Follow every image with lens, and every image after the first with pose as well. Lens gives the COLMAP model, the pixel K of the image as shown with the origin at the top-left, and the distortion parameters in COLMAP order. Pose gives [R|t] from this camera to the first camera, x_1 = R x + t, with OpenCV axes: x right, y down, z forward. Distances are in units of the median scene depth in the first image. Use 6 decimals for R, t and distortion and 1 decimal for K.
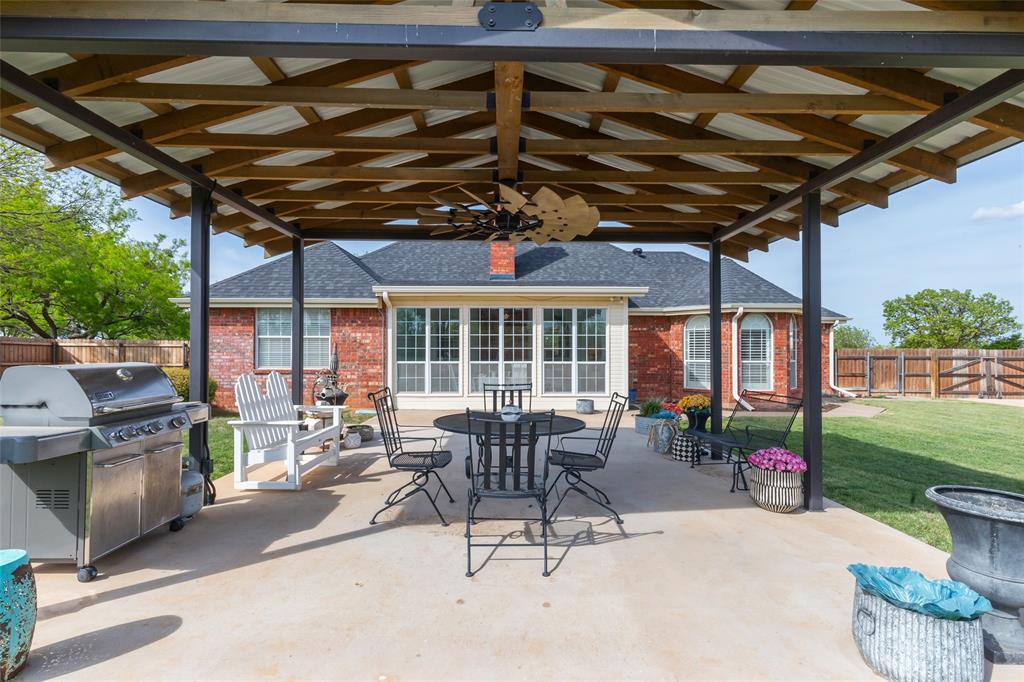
lens RADIAL K [[463.4, 0, 513.2], [0, 463.4, 347.2], [0, 0, 1]] dist [0.008746, -0.001372]
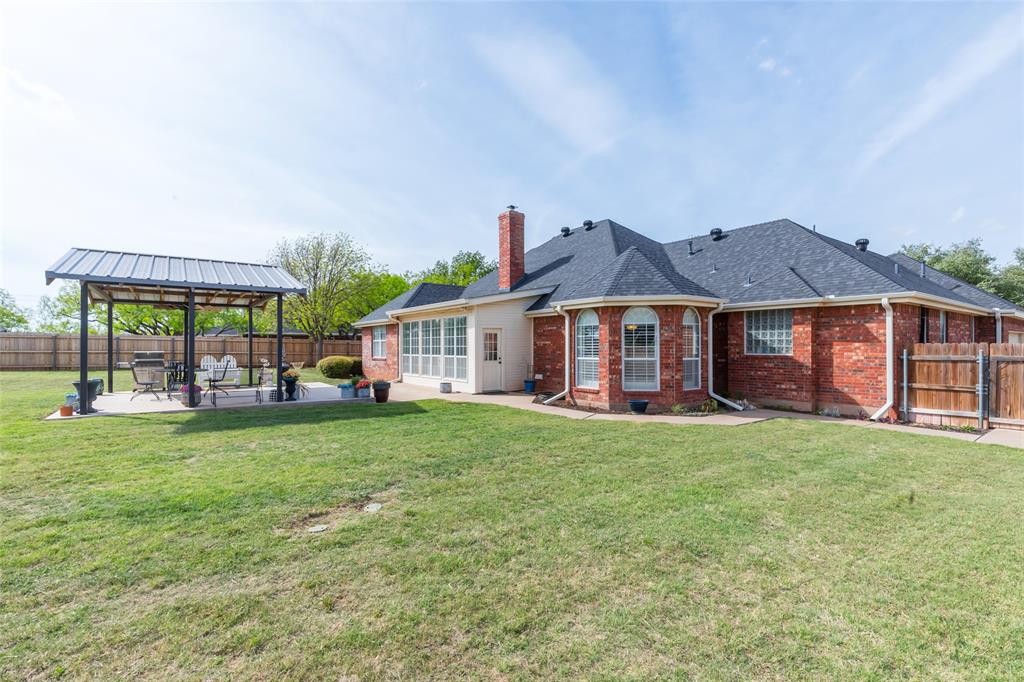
lens RADIAL K [[463.4, 0, 507.0], [0, 463.4, 343.6], [0, 0, 1]] dist [0.008746, -0.001372]
pose [[0.568167, -0.009372, -0.822860, 1.243927], [0.010705, 0.999935, -0.003997, 0.001812], [0.822844, -0.006538, 0.568230, 0.317755]]
